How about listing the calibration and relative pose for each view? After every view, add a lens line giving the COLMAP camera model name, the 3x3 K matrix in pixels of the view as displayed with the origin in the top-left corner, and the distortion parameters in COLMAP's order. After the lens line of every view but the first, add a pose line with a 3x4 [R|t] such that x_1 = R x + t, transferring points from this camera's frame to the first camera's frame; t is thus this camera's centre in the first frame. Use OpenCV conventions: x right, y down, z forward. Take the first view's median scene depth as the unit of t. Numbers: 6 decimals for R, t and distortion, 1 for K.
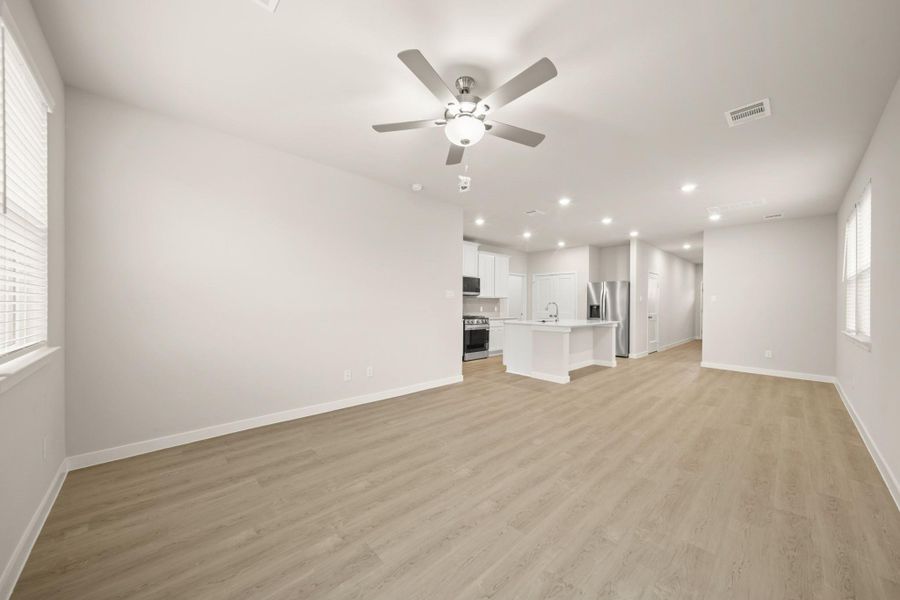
lens RADIAL K [[318.4, 0, 450.7], [0, 318.4, 305.9], [0, 0, 1]] dist [0.001674, 0.000068]
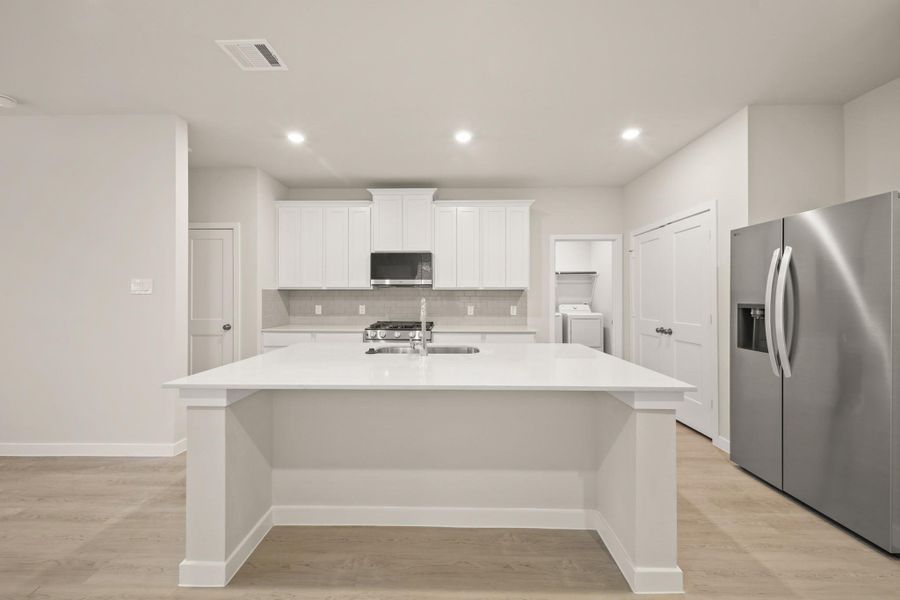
lens RADIAL K [[321.0, 0, 446.0], [0, 321.0, 297.3], [0, 0, 1]] dist [0.001705, 0.000087]
pose [[0.718284, -0.005838, -0.695725, 0.561837], [0.000123, 0.999966, -0.008264, -0.009374], [0.695750, 0.005850, 0.718260, 0.743917]]
